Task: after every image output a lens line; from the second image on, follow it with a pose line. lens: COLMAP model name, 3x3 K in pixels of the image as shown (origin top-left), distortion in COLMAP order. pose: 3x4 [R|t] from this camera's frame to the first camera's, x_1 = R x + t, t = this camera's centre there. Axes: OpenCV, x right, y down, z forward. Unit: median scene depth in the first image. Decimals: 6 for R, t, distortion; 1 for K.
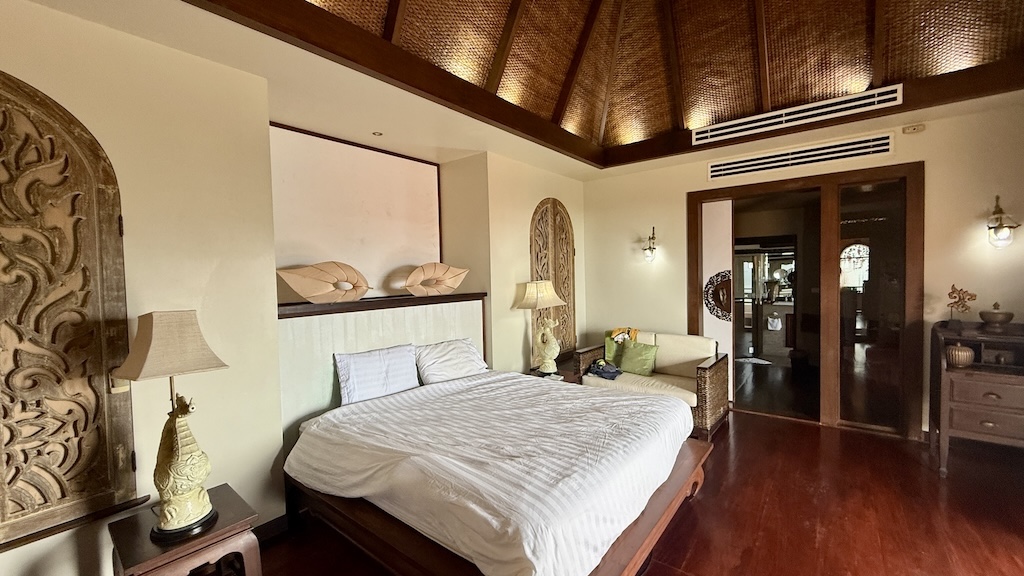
lens RADIAL K [[412.7, 0, 512.0], [0, 412.7, 288.0], [0, 0, 1]] dist [-0.001726, -0.000139]
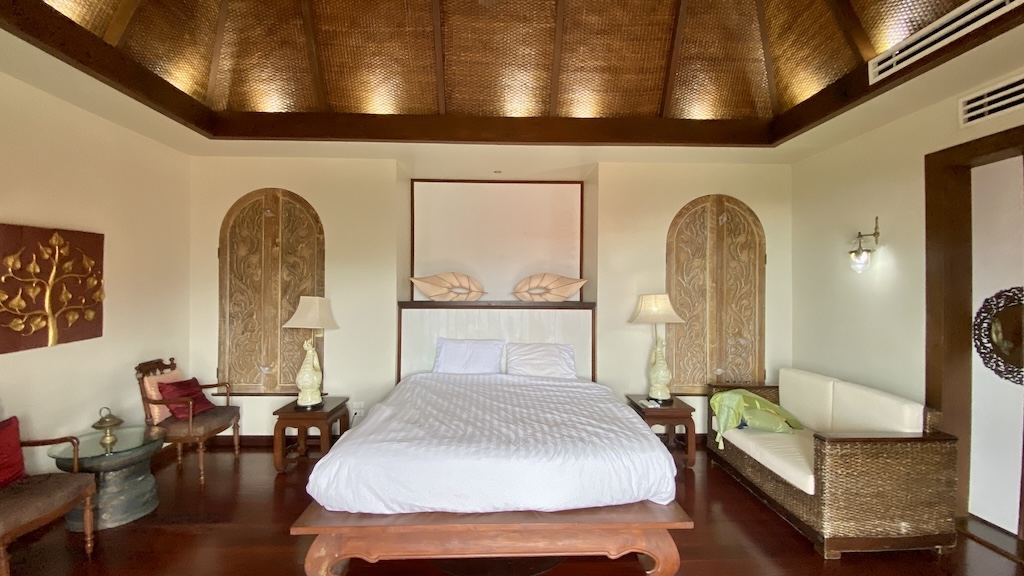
lens RADIAL K [[415.9, 0, 512.0], [0, 415.9, 288.0], [0, 0, 1]] dist [0.025392, -0.025059]
pose [[0.639249, 0.025419, -0.768579, 0.605832], [-0.048206, 0.998812, -0.007060, -0.007520], [0.767487, 0.041563, 0.639716, 0.199263]]
